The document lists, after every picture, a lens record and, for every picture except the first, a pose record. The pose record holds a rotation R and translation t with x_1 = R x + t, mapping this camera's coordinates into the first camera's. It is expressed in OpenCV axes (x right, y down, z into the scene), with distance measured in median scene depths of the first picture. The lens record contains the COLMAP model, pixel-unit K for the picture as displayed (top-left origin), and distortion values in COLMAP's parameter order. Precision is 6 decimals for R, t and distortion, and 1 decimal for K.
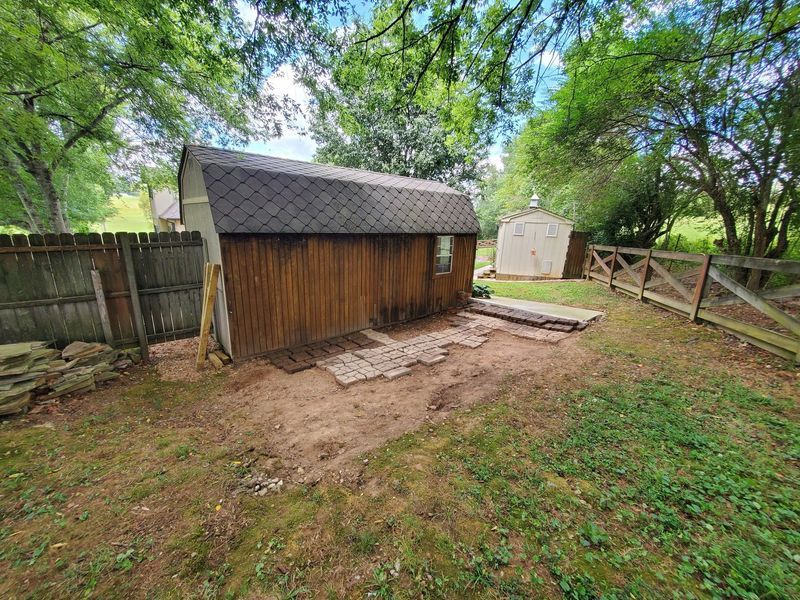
lens RADIAL K [[321.0, 0, 397.6], [0, 321.0, 301.6], [0, 0, 1]] dist [-0.001818, -0.000160]
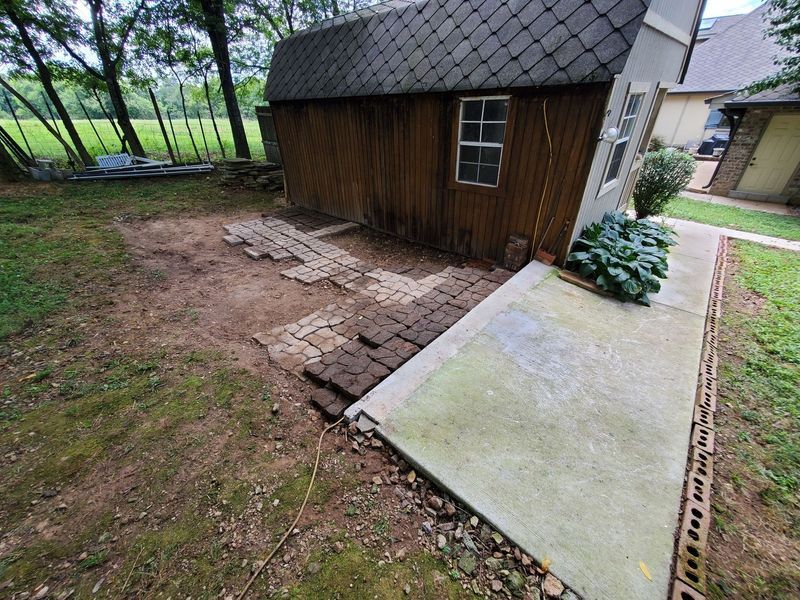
lens RADIAL K [[321.0, 0, 399.7], [0, 321.0, 306.0], [0, 0, 1]] dist [-0.001818, -0.000160]
pose [[0.090025, 0.502549, -0.859849, 0.875204], [-0.213667, 0.852998, 0.476174, -0.184242], [0.972750, 0.140854, 0.184169, 1.086137]]
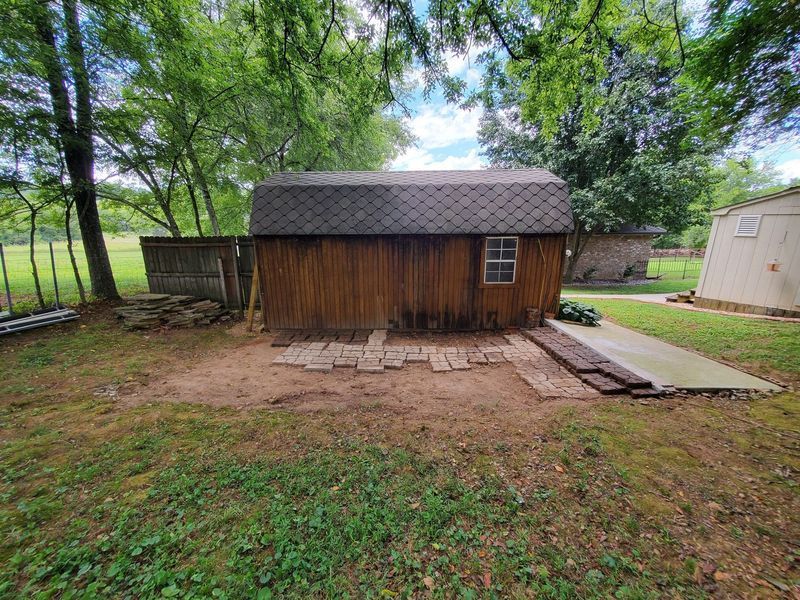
lens RADIAL K [[321.0, 0, 395.9], [0, 321.0, 303.8], [0, 0, 1]] dist [-0.001818, -0.000160]
pose [[0.737540, 0.128789, -0.662909, 0.657073], [-0.134985, 0.989951, 0.042145, -0.046587], [0.661675, 0.058399, 0.747513, 0.294742]]
